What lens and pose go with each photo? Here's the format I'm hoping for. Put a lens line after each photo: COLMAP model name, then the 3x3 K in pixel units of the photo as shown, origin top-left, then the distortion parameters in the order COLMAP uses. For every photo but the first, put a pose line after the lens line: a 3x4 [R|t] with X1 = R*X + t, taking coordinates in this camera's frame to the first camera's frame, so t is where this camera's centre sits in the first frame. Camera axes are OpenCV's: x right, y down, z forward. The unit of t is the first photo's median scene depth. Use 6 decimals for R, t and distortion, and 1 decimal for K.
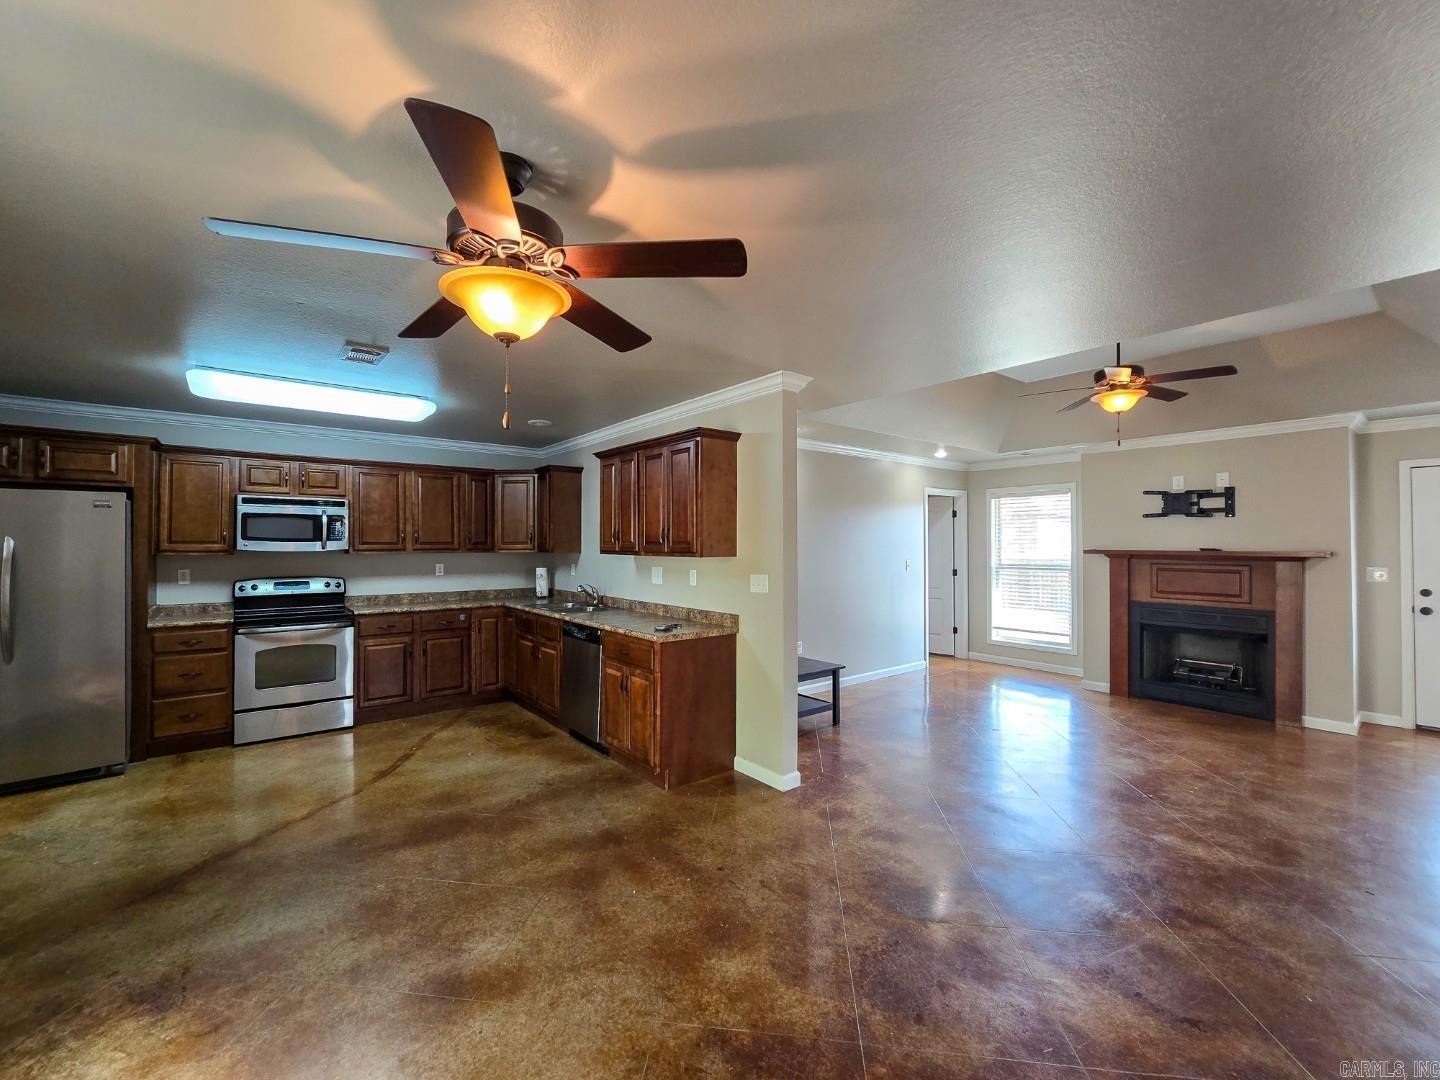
lens RADIAL K [[605.4, 0, 689.6], [0, 605.4, 536.1], [0, 0, 1]] dist [0.008368, -0.007886]
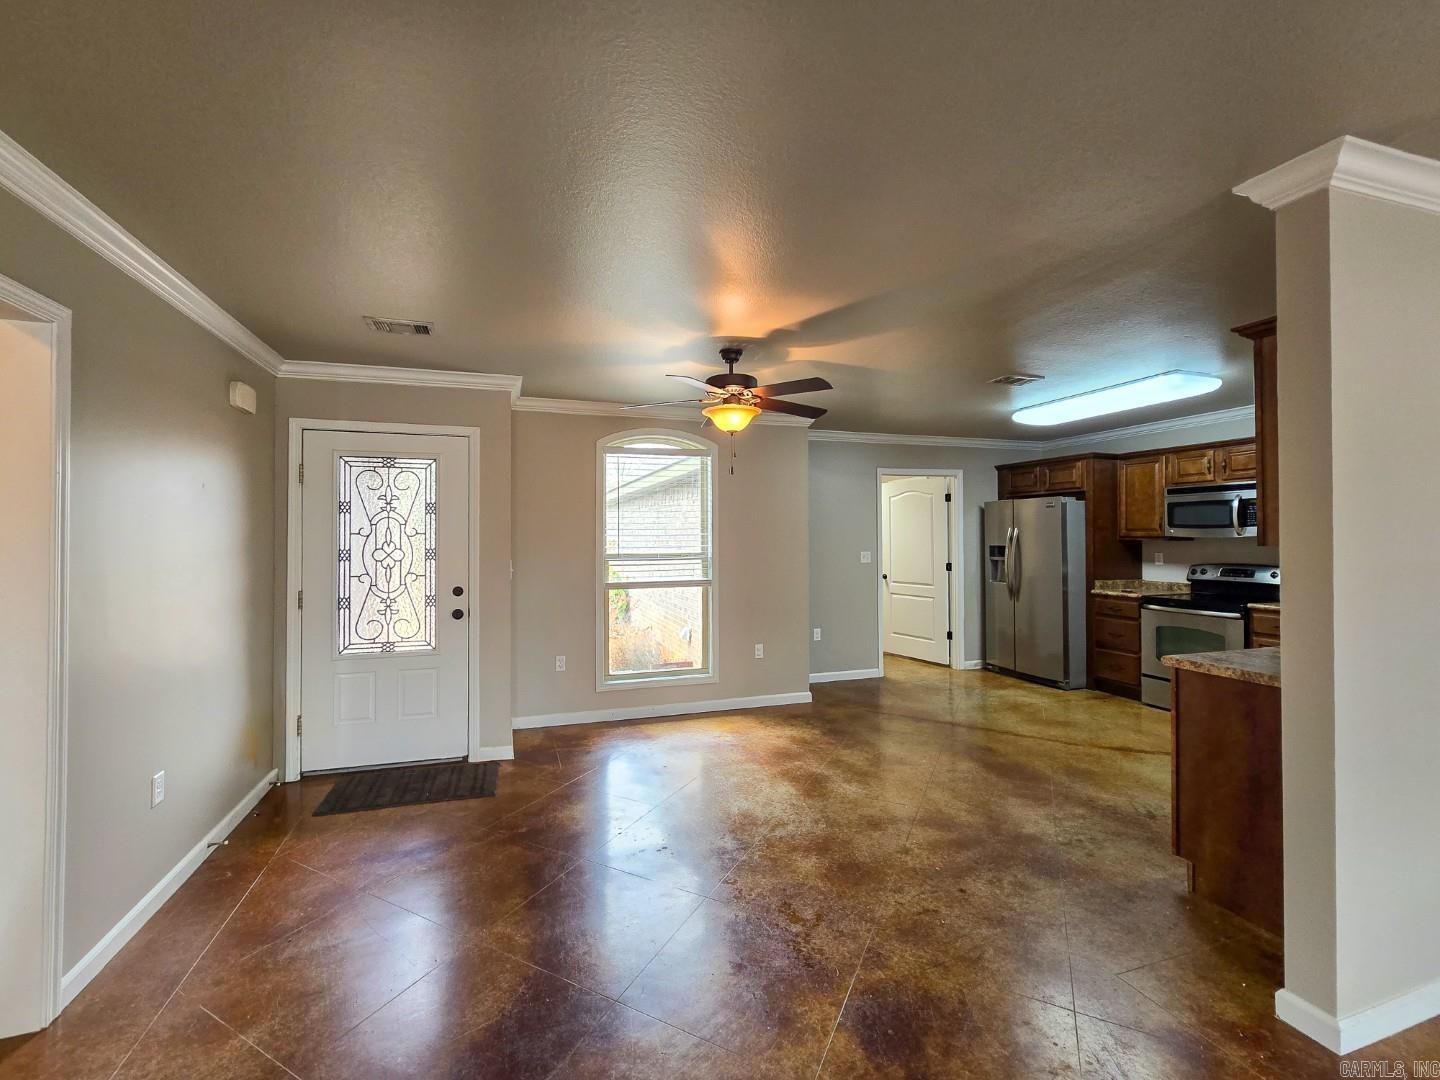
lens RADIAL K [[614.1, 0, 706.8], [0, 614.1, 540.0], [0, 0, 1]] dist [-0.002841, 0.000414]
pose [[-0.334165, 0.006257, -0.942494, 0.803305], [0.016558, 0.999863, 0.000767, 0.019656], [0.942369, -0.015350, -0.334222, 0.749460]]
